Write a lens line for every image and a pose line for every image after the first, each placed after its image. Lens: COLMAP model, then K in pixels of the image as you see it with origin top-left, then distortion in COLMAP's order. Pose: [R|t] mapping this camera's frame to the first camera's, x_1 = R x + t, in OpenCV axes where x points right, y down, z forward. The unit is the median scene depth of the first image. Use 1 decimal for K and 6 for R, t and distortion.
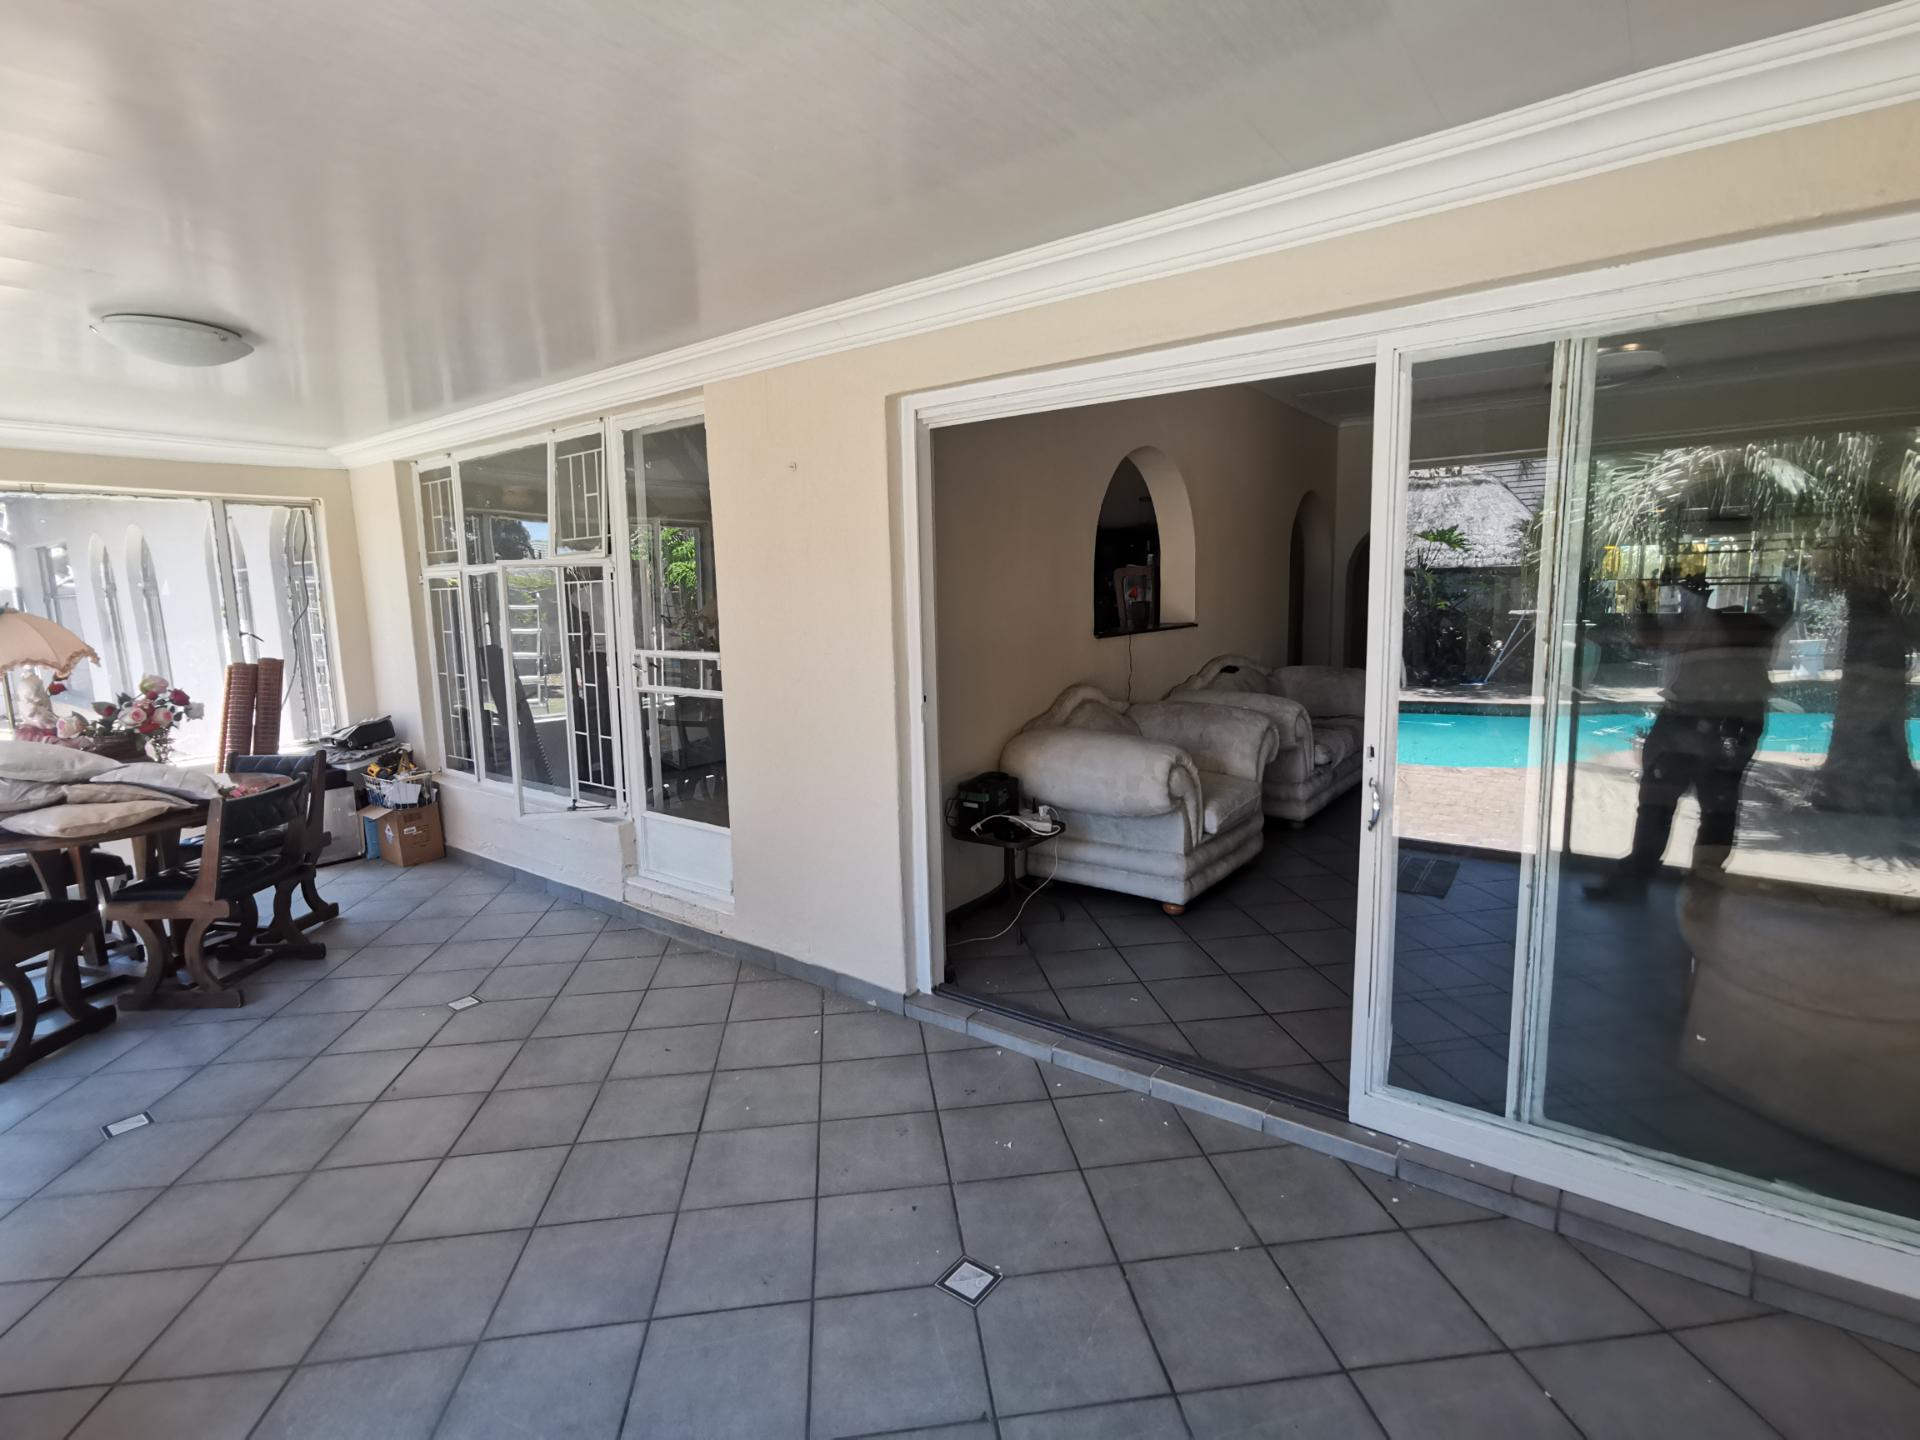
lens RADIAL K [[929.0, 0, 960.9], [0, 929.0, 710.7], [0, 0, 1]] dist [-0.025324, 0.028840]
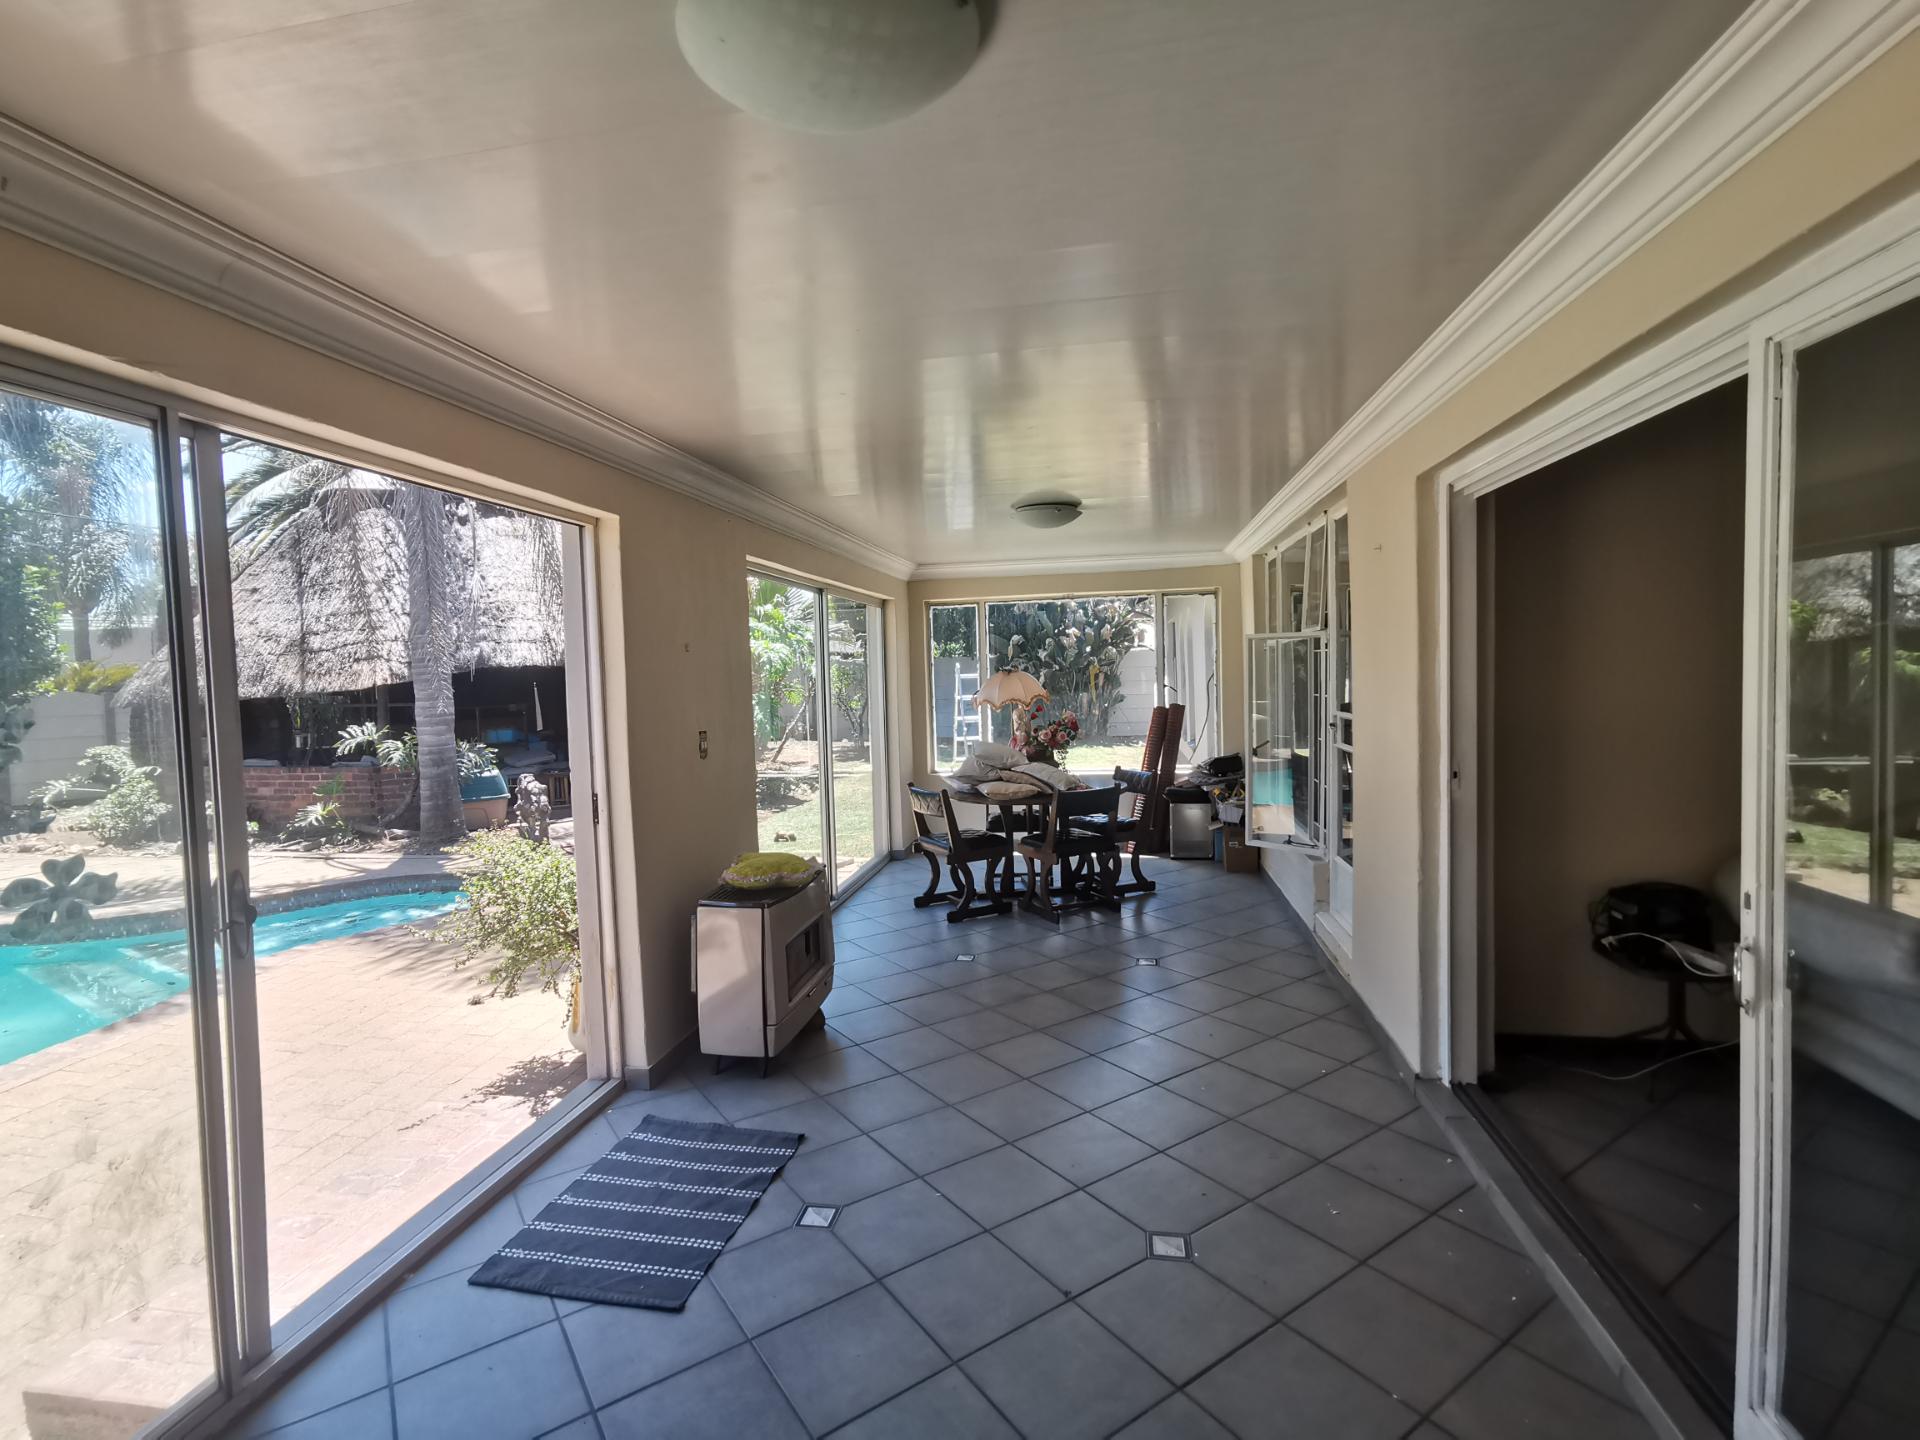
lens RADIAL K [[929.0, 0, 960.9], [0, 929.0, 710.7], [0, 0, 1]] dist [-0.025324, 0.028840]
pose [[0.477470, 0.050605, -0.877189, 0.482289], [-0.100784, 0.994905, 0.002538, -0.025975], [0.872849, 0.087195, 0.480138, 0.069674]]
